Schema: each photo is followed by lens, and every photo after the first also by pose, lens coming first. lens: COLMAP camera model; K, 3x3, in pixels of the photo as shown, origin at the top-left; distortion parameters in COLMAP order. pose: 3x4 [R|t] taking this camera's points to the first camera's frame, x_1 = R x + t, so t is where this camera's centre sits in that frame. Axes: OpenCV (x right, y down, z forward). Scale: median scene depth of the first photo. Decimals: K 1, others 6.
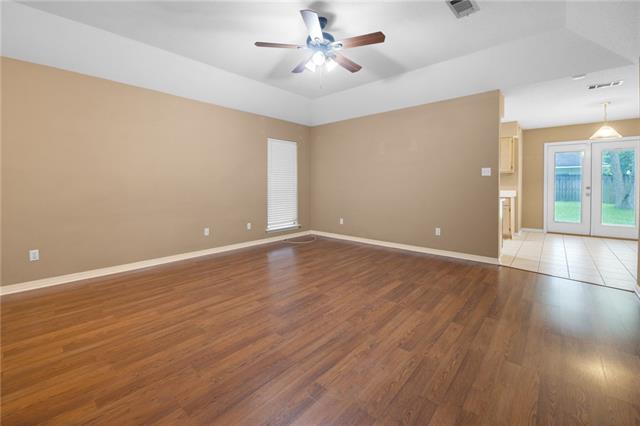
lens RADIAL K [[270.1, 0, 327.8], [0, 270.1, 187.5], [0, 0, 1]] dist [-0.000790, -0.000112]
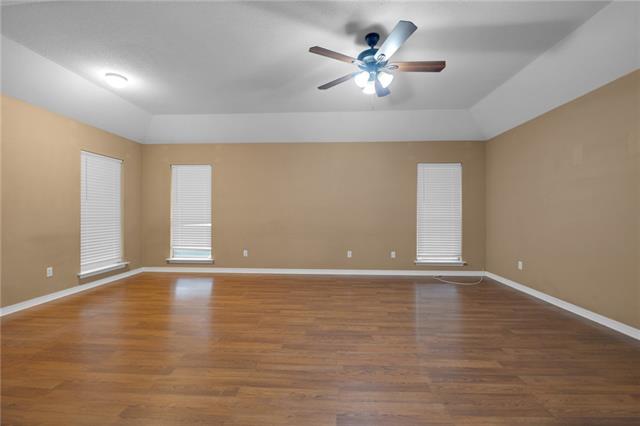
lens RADIAL K [[272.7, 0, 327.9], [0, 272.7, 209.9], [0, 0, 1]] dist [-0.012829, -0.000150]
pose [[0.623256, -0.000826, -0.782018, 0.676277], [-0.012712, 0.999857, -0.011188, -0.015651], [0.781915, 0.016913, 0.623156, 0.348312]]
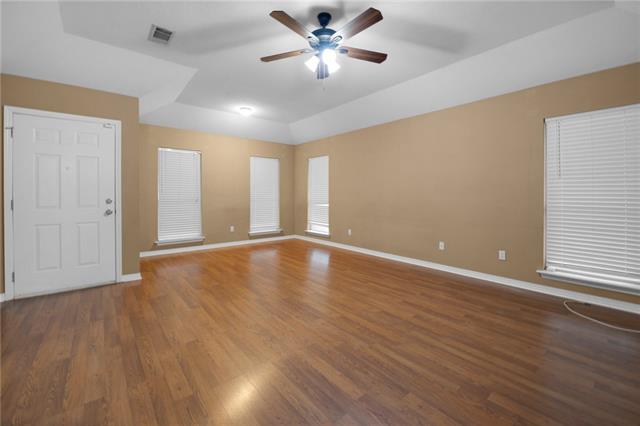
lens RADIAL K [[286.1, 0, 327.1], [0, 286.1, 192.9], [0, 0, 1]] dist [-0.015409, -0.000260]
pose [[-0.192014, -0.005130, -0.981379, 1.013463], [-0.013060, 0.999911, -0.002672, -0.020082], [0.981305, 0.012304, -0.192064, 1.343246]]
